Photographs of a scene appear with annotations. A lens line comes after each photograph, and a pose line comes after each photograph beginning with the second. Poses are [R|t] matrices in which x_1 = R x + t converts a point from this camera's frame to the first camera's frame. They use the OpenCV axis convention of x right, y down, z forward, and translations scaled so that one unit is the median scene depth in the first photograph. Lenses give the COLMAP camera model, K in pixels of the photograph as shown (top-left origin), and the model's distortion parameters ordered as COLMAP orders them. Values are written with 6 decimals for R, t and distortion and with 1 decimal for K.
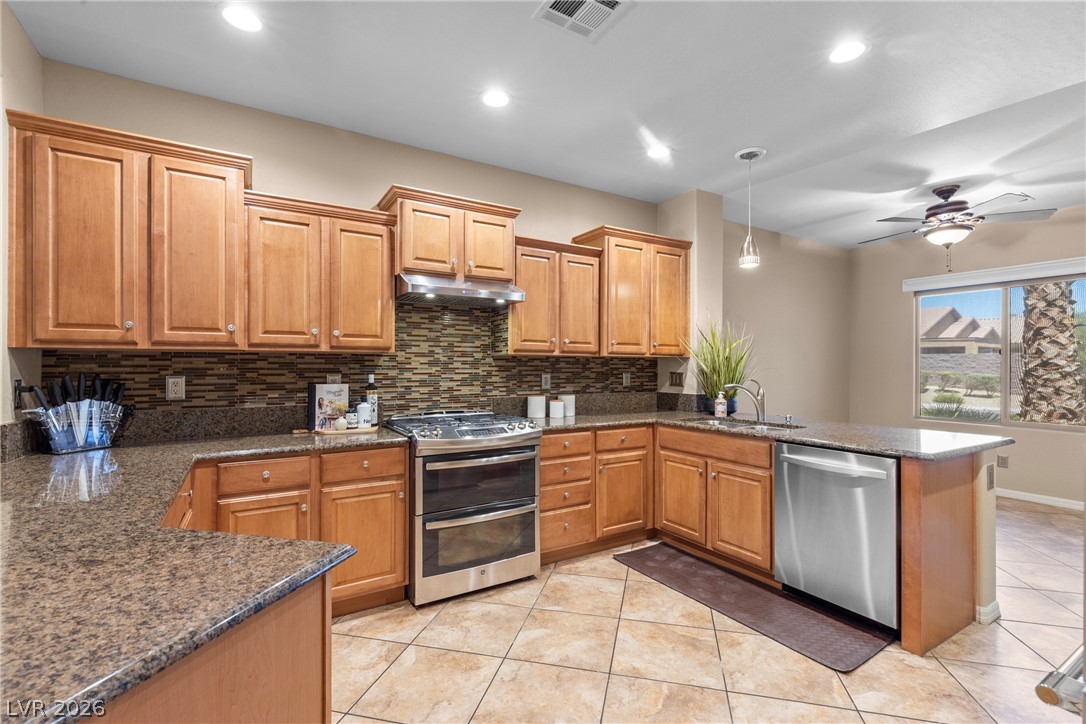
lens RADIAL K [[490.2, 0, 540.8], [0, 490.2, 370.8], [0, 0, 1]] dist [-0.000631, -0.000010]
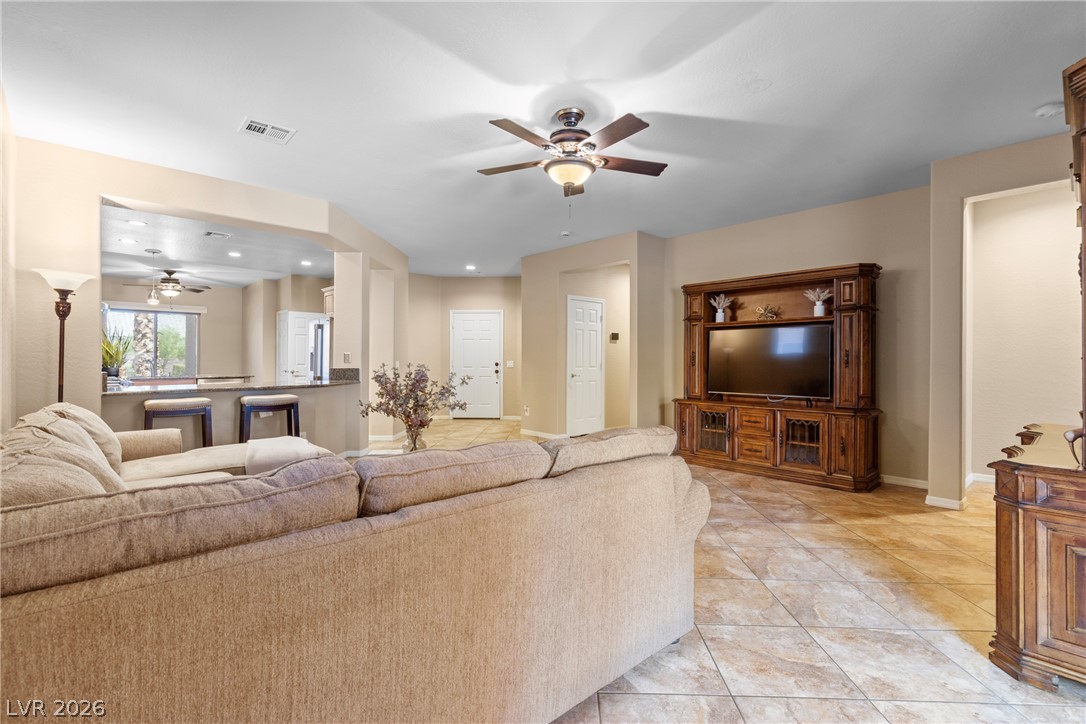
lens RADIAL K [[492.1, 0, 547.8], [0, 492.1, 359.3], [0, 0, 1]] dist [-0.000432, 0.000087]
pose [[-0.215880, -0.000780, 0.976420, -2.143440], [0.005555, 0.999983, 0.002027, 0.037808], [-0.976404, 0.005862, -0.215871, -0.228272]]
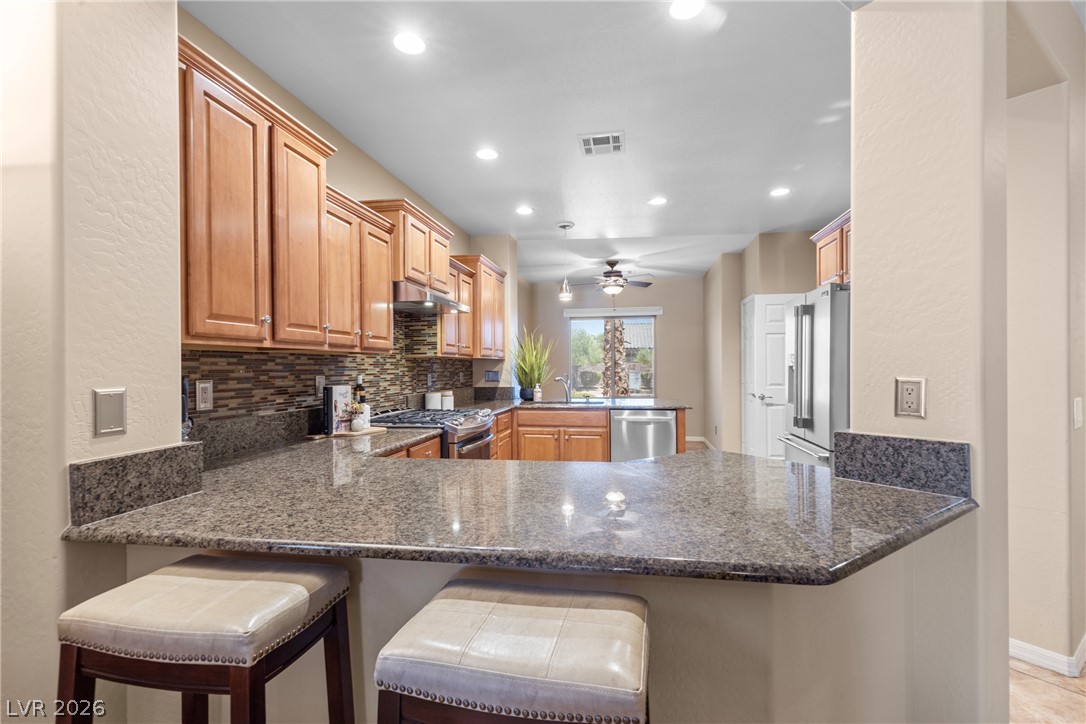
lens RADIAL K [[514.1, 0, 543.7], [0, 514.1, 373.1], [0, 0, 1]] dist [0.002706, 0.000118]
pose [[0.641549, -0.016494, 0.766905, -0.904148], [0.016801, 0.999831, 0.007449, 0.001428], [-0.766898, 0.008105, 0.641717, 0.034929]]
